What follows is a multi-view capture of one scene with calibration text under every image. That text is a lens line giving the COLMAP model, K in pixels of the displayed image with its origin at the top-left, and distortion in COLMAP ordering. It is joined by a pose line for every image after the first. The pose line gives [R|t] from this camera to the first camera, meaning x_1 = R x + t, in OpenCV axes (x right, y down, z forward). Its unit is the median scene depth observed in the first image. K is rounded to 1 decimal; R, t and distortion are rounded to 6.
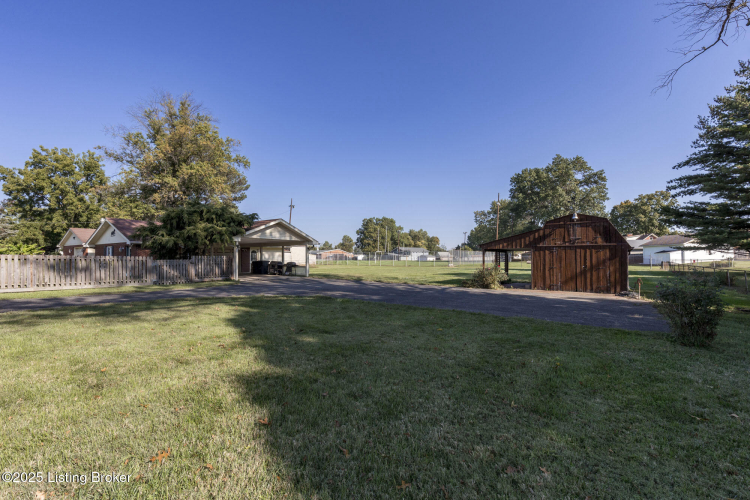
lens RADIAL K [[340.7, 0, 375.2], [0, 340.7, 254.8], [0, 0, 1]] dist [0.001004, 0.000072]
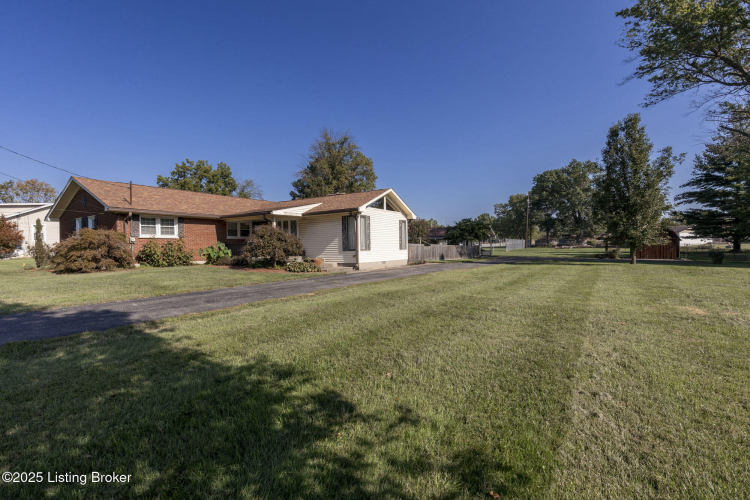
lens RADIAL K [[343.9, 0, 375.0], [0, 343.9, 250.0], [0, 0, 1]] dist [0.002018, 0.000342]
pose [[0.998874, -0.011480, 0.046028, -0.366038], [0.010426, 0.999680, 0.023066, -0.006235], [-0.046278, -0.022560, 0.998674, -0.321679]]
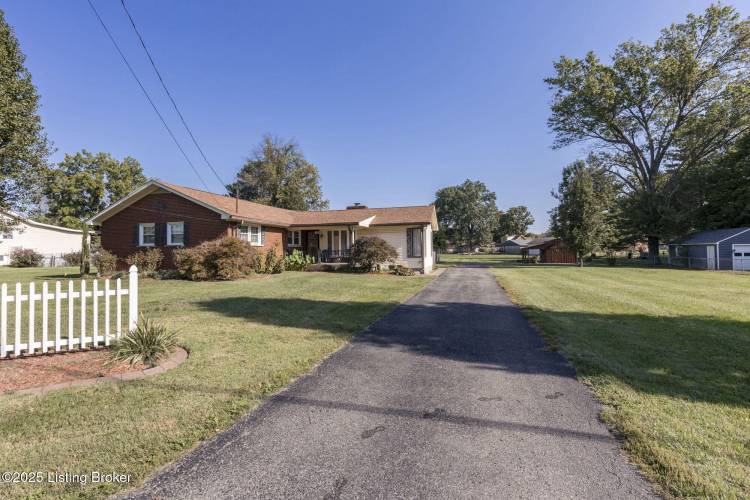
lens RADIAL K [[346.3, 0, 372.7], [0, 346.3, 242.5], [0, 0, 1]] dist [0.000495, 0.000168]
pose [[0.935696, 0.001226, 0.352806, -0.541556], [0.004425, 0.999875, -0.015208, -0.009292], [-0.352781, 0.015791, 0.935573, -0.338655]]
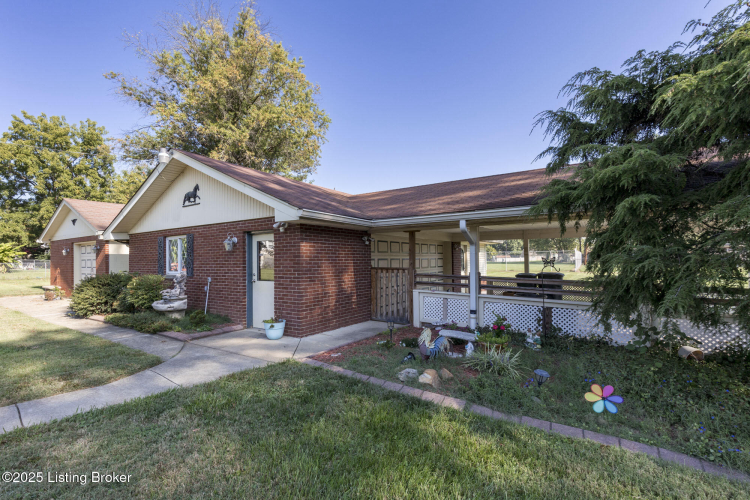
lens RADIAL K [[340.7, 0, 375.2], [0, 340.7, 254.8], [0, 0, 1]] dist [0.001004, 0.000072]
pose [[0.999895, -0.012112, 0.007917, -0.237517], [0.012086, 0.999921, 0.003333, -0.001560], [-0.007957, -0.003237, 0.999963, 0.265067]]
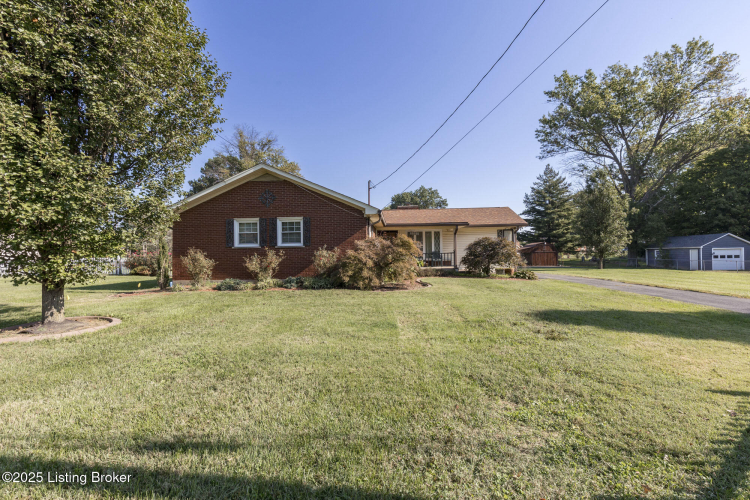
lens RADIAL K [[340.7, 0, 375.2], [0, 340.7, 254.8], [0, 0, 1]] dist [0.001004, 0.000072]
pose [[0.846011, -0.008168, 0.533103, -0.663874], [0.003841, 0.999950, 0.009225, -0.008161], [-0.533152, -0.005756, 0.846000, -0.237747]]
